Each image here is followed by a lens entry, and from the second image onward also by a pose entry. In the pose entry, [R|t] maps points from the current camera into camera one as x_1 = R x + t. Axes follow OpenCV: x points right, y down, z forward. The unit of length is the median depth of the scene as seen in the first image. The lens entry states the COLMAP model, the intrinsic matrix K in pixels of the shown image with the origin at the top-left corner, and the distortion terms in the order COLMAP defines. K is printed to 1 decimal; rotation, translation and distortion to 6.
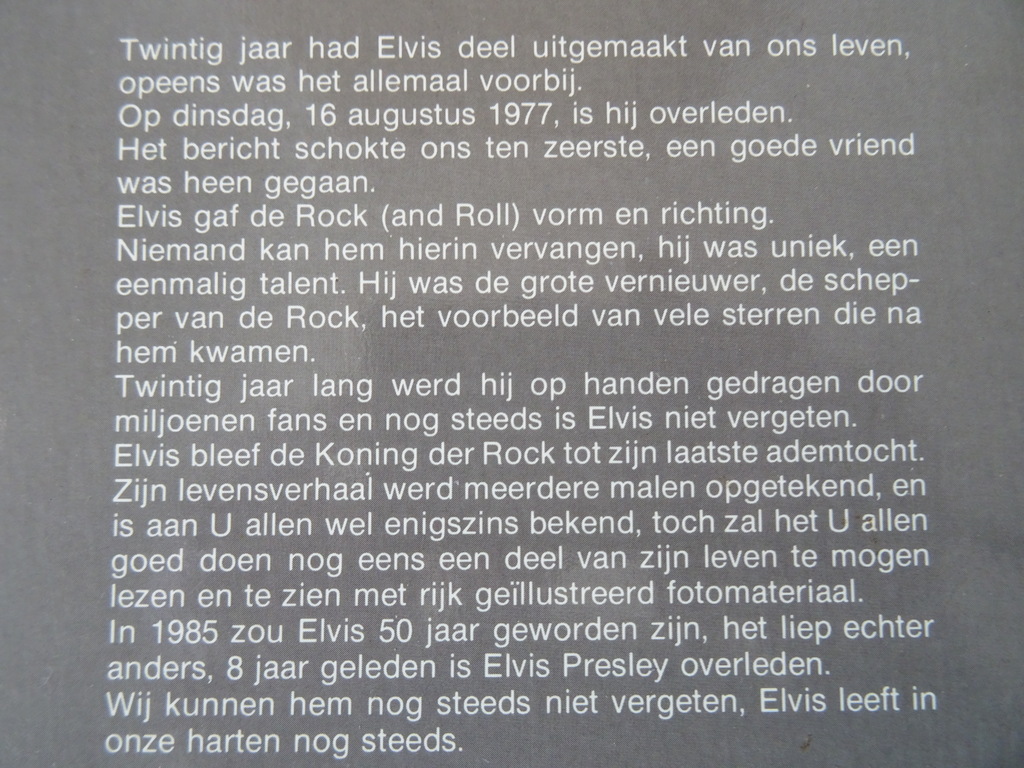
lens RADIAL K [[736.5, 0, 521.9], [0, 736.5, 383.4], [0, 0, 1]] dist [0.011807, -0.022142]
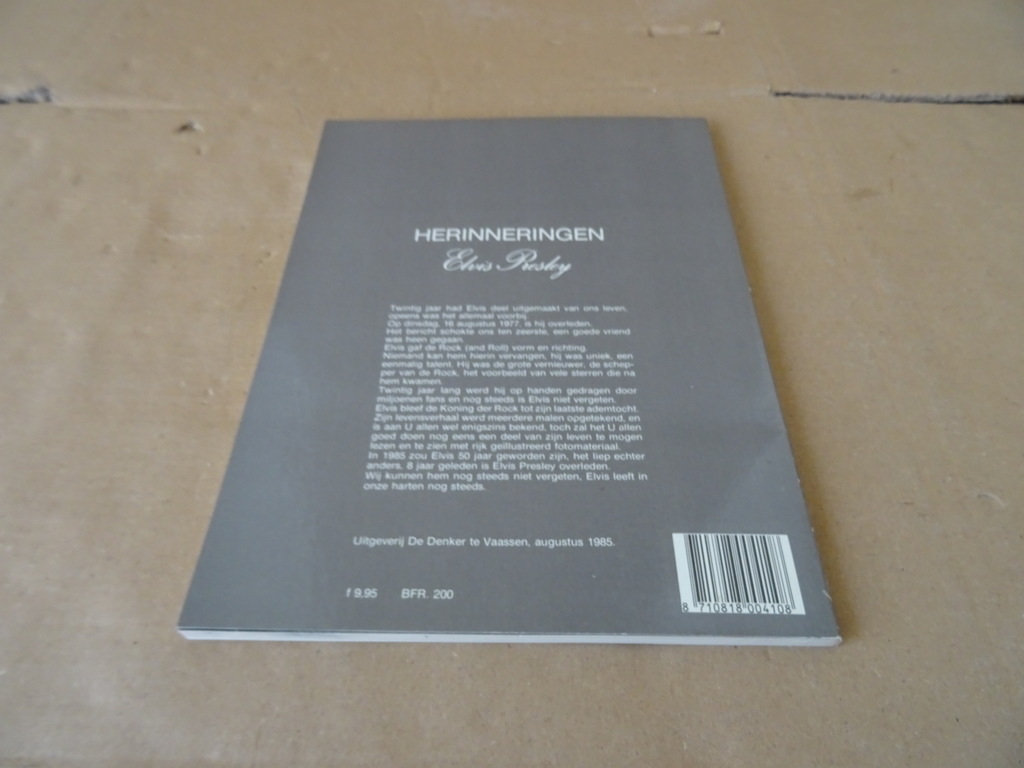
lens RADIAL K [[736.5, 0, 511.8], [0, 736.5, 386.9], [0, 0, 1]] dist [0.011807, -0.022142]
pose [[0.999725, 0.003565, -0.023164, 0.089221], [-0.015819, 0.831887, -0.554720, 1.722881], [0.017292, 0.554934, 0.831715, -1.607552]]
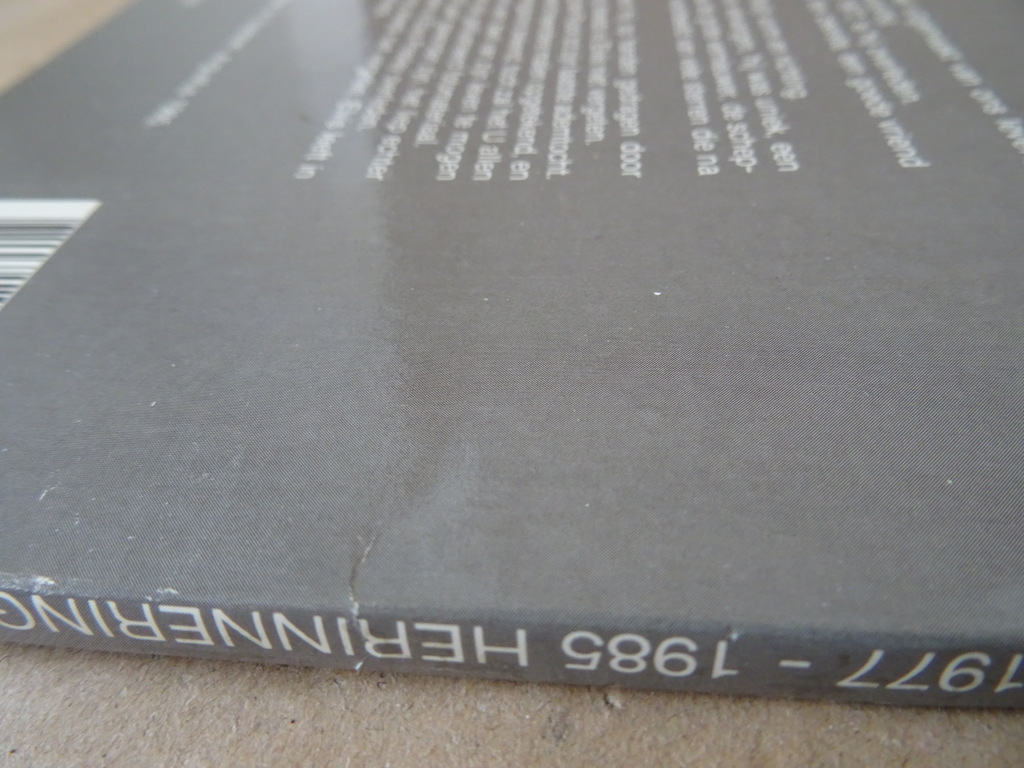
lens RADIAL K [[736.5, 0, 517.3], [0, 736.5, 382.7], [0, 0, 1]] dist [0.011807, -0.022142]
pose [[-0.102165, 0.688209, -0.718284, 1.386553], [-0.986376, 0.023505, 0.162818, -0.003227], [0.128936, 0.725132, 0.676431, 0.556854]]
